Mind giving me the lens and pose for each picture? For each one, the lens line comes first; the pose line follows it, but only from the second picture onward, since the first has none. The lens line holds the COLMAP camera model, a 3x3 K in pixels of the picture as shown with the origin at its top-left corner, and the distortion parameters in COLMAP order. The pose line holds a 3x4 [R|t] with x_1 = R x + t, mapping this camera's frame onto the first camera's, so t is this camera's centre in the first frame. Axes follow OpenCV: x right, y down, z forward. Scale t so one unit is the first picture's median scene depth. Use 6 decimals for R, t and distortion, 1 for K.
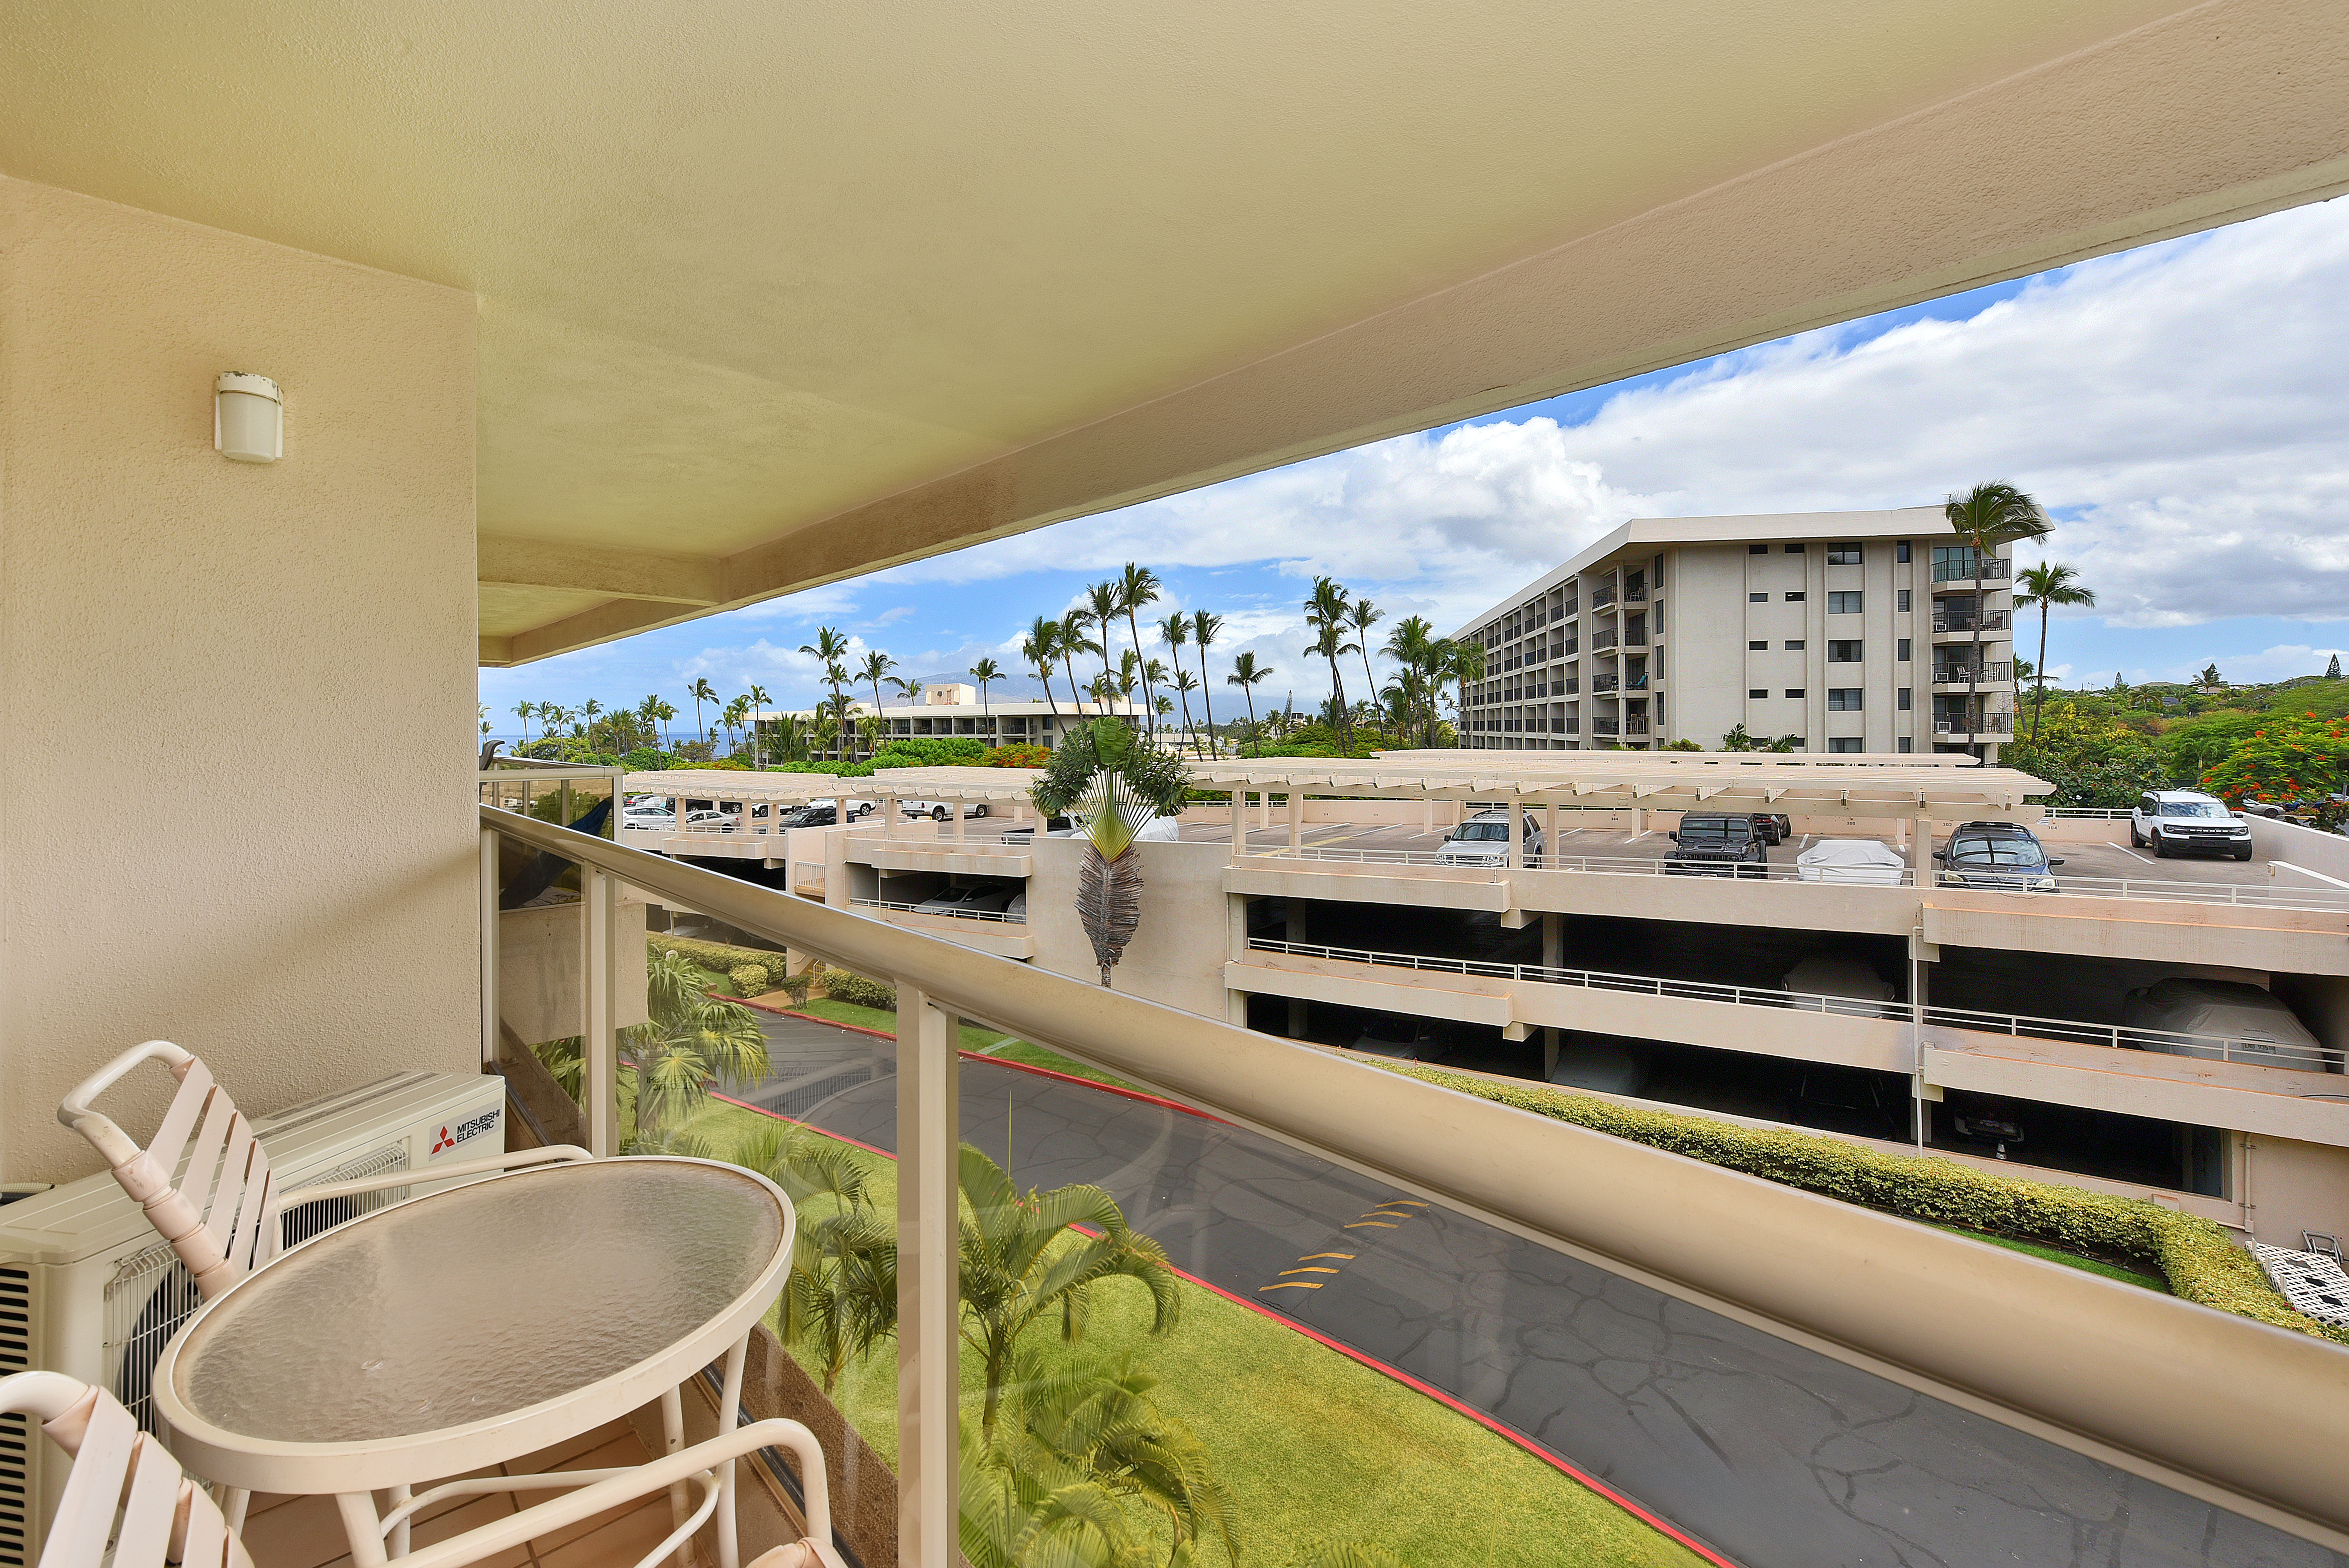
lens RADIAL K [[921.1, 0, 1105.8], [0, 921.1, 725.0], [0, 0, 1]] dist [-0.007481, 0.000235]
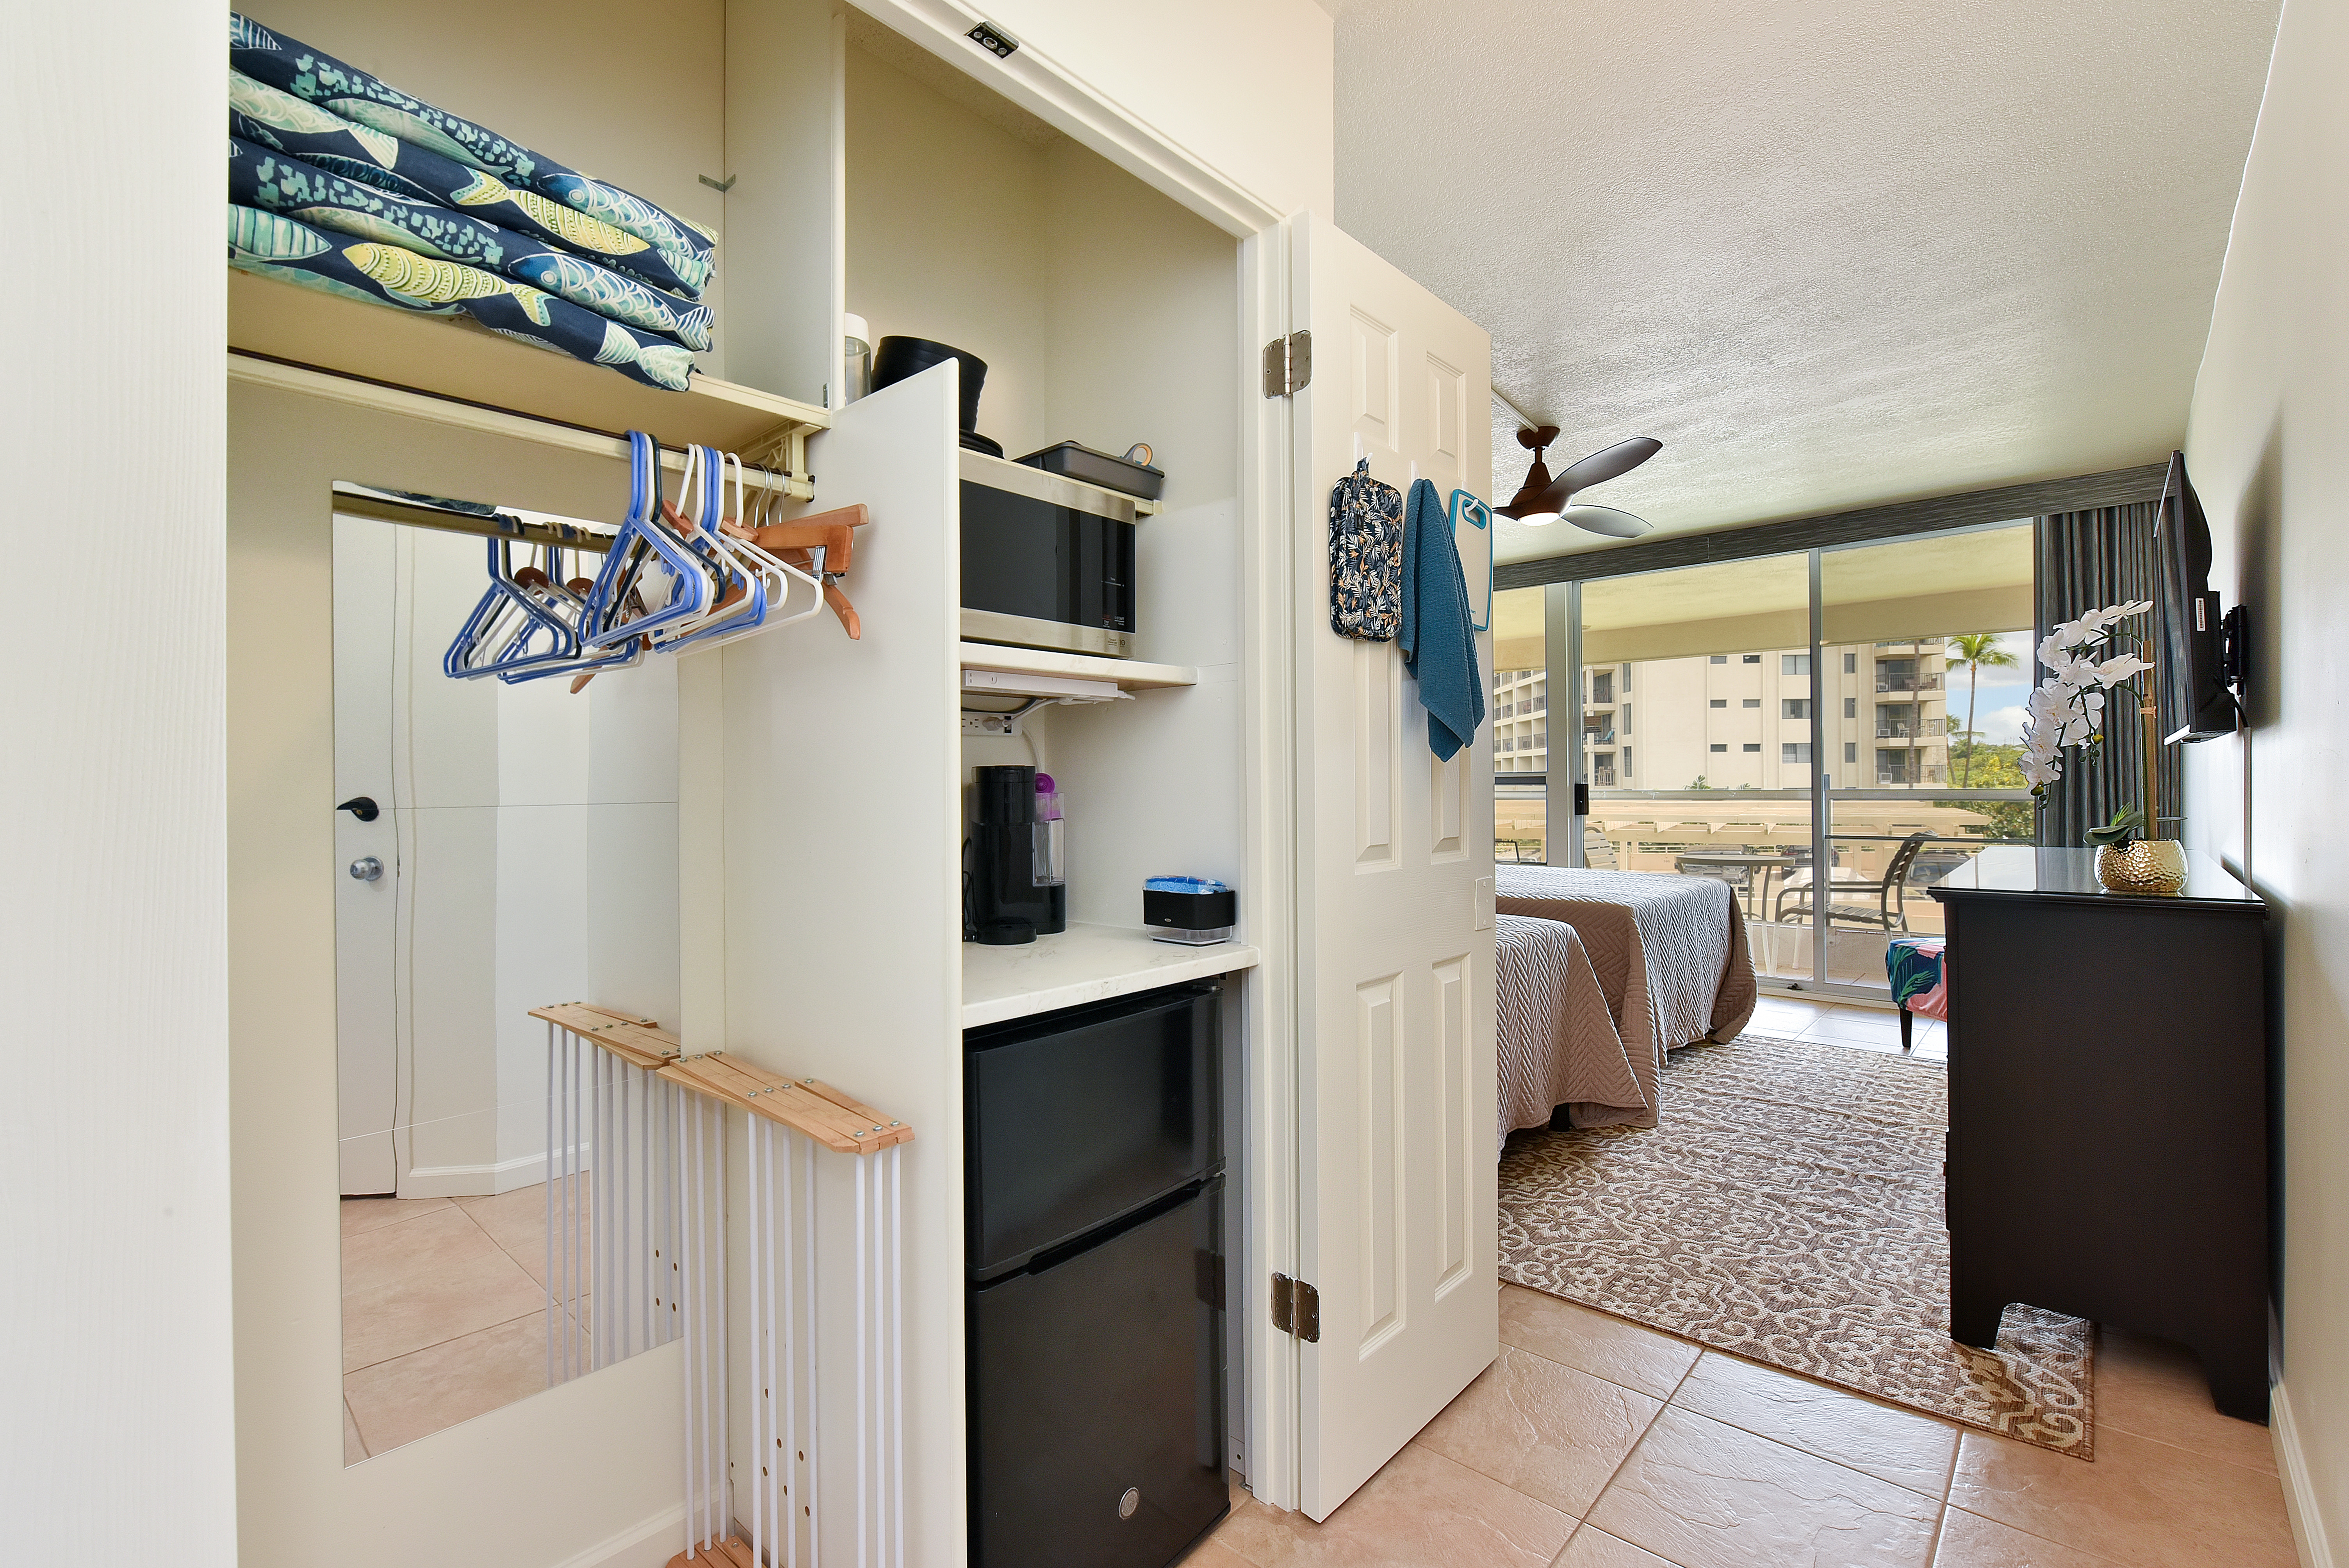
lens RADIAL K [[939.9, 0, 1057.6], [0, 939.9, 778.8], [0, 0, 1]] dist [0.002176, -0.000741]
pose [[0.999693, -0.001514, 0.024722, -0.113212], [0.001549, 0.999998, -0.001403, 0.003715], [-0.024720, 0.001441, 0.999693, -0.113101]]
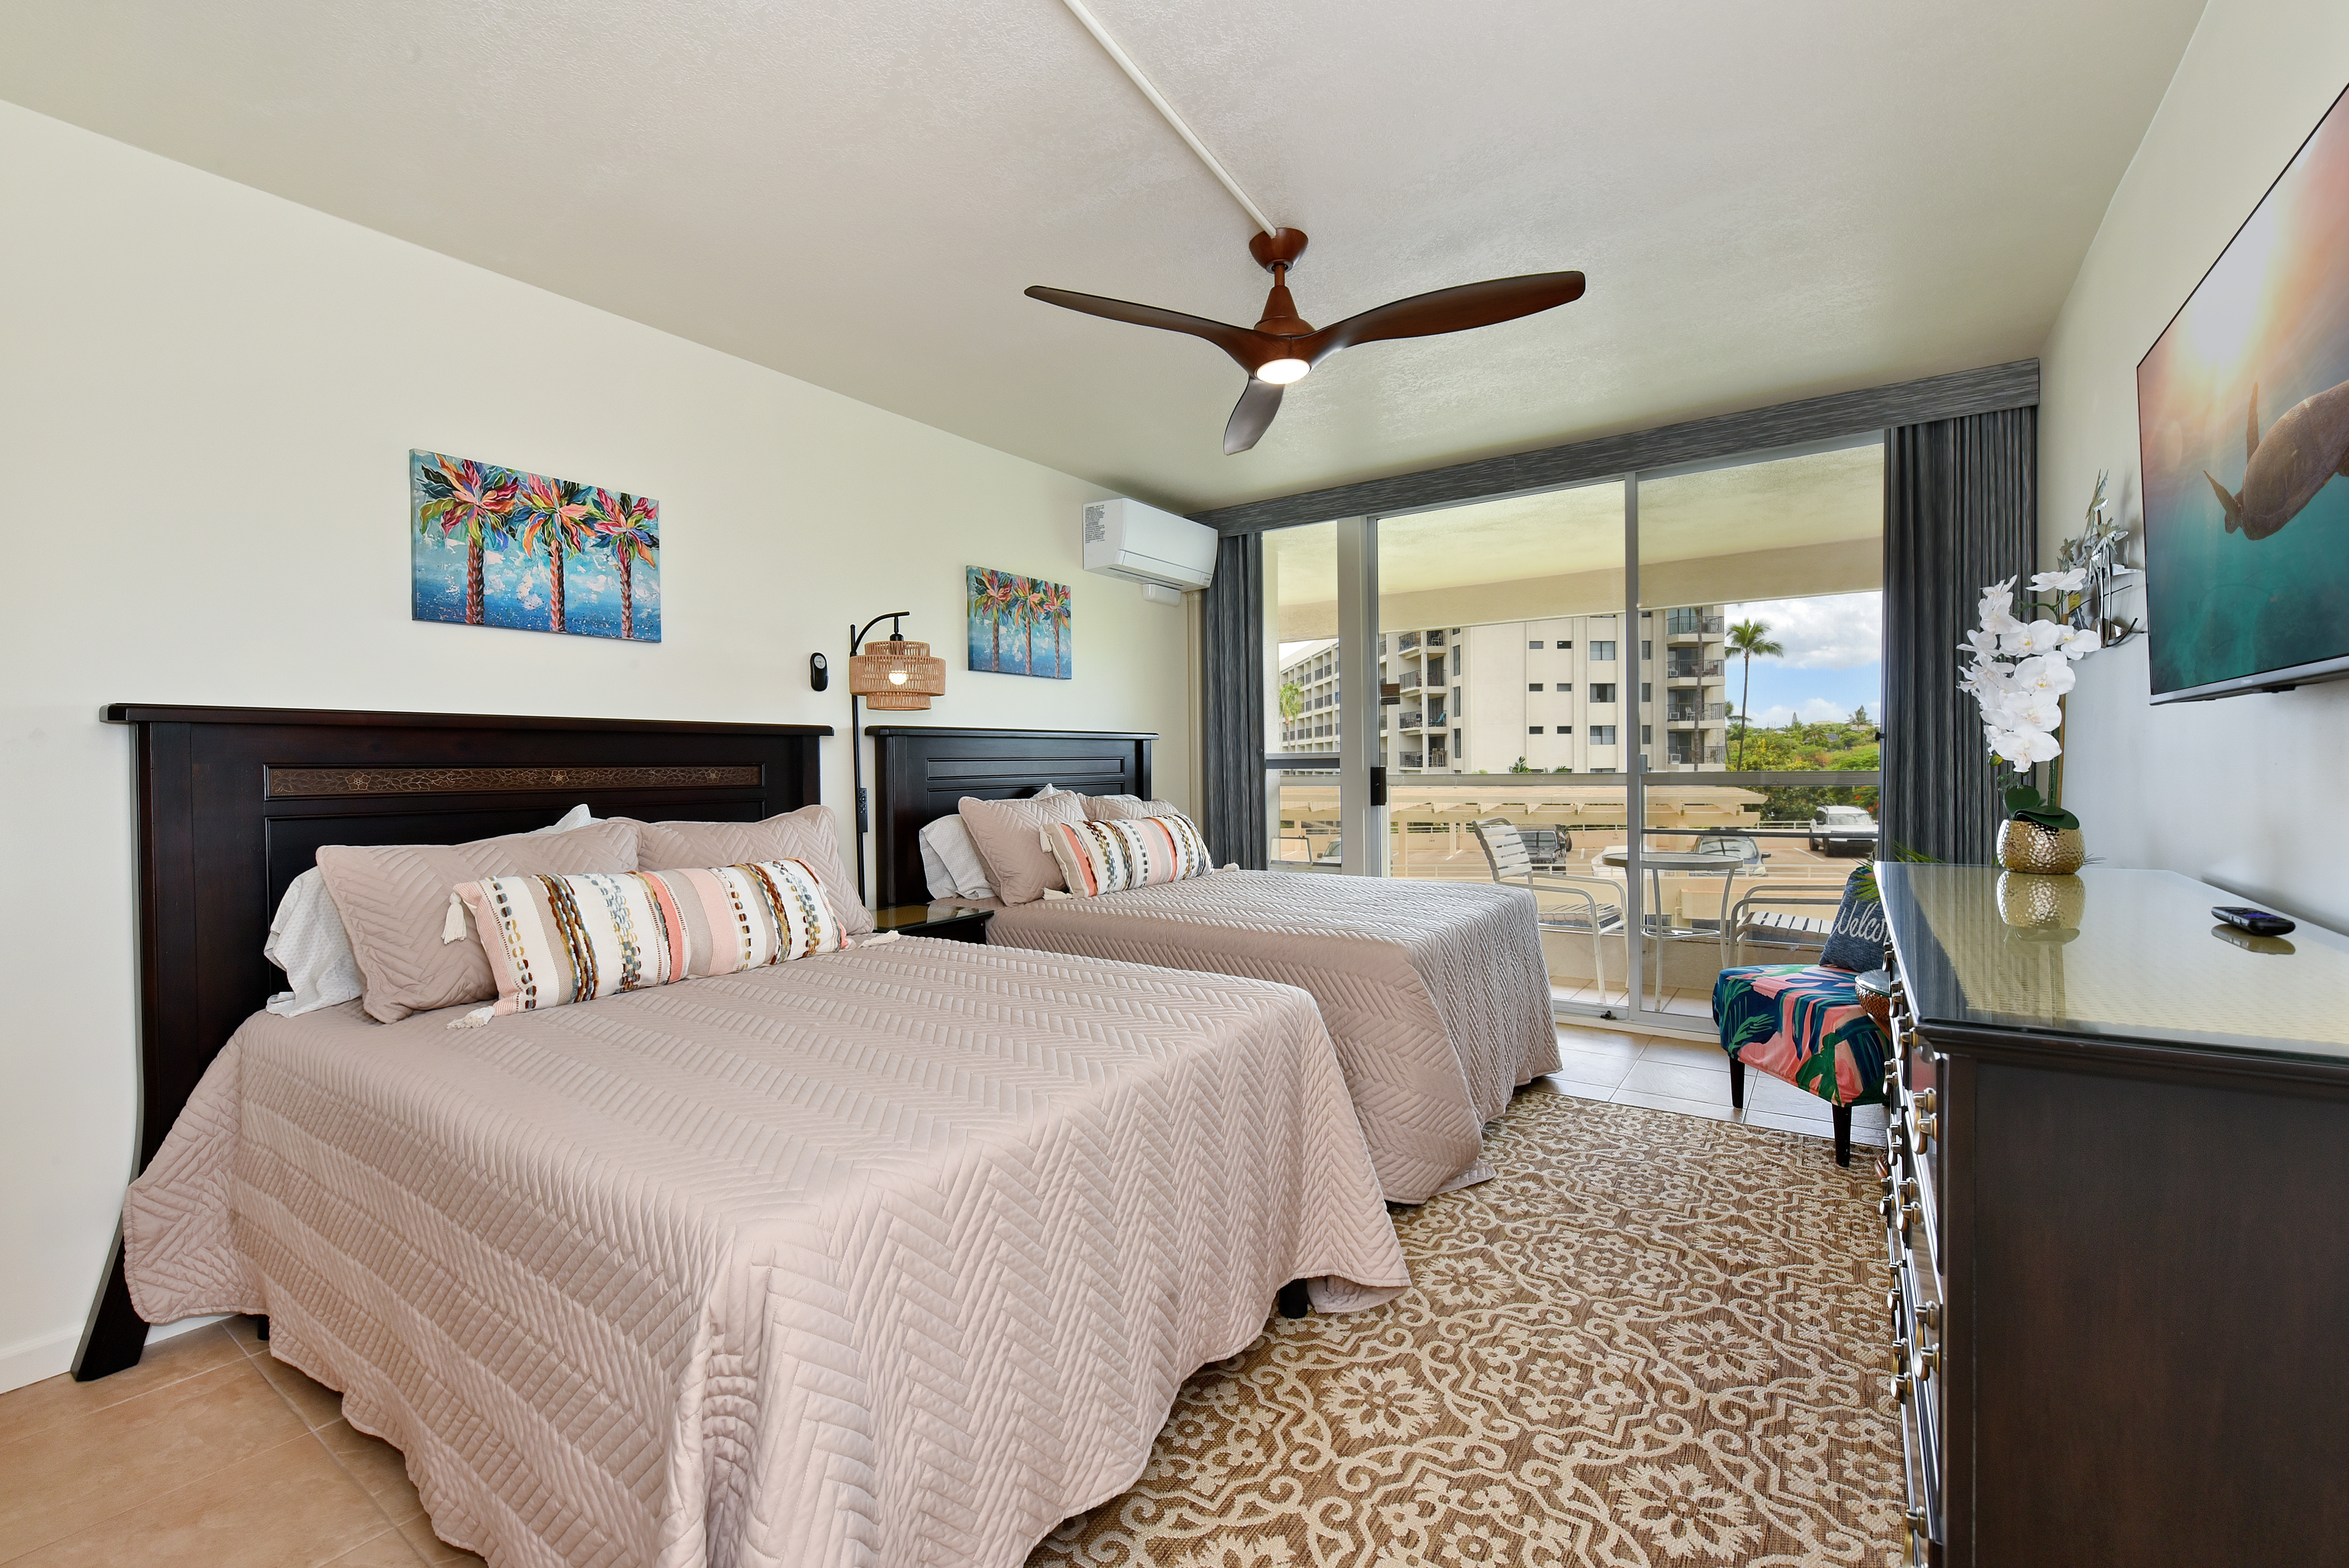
lens RADIAL K [[978.5, 0, 1115.4], [0, 978.5, 776.6], [0, 0, 1]] dist [-0.003193, 0.000214]
pose [[0.973659, -0.009837, 0.227797, -0.068535], [0.006946, 0.999885, 0.013488, 0.003537], [-0.227903, -0.011550, 0.973615, -0.056204]]
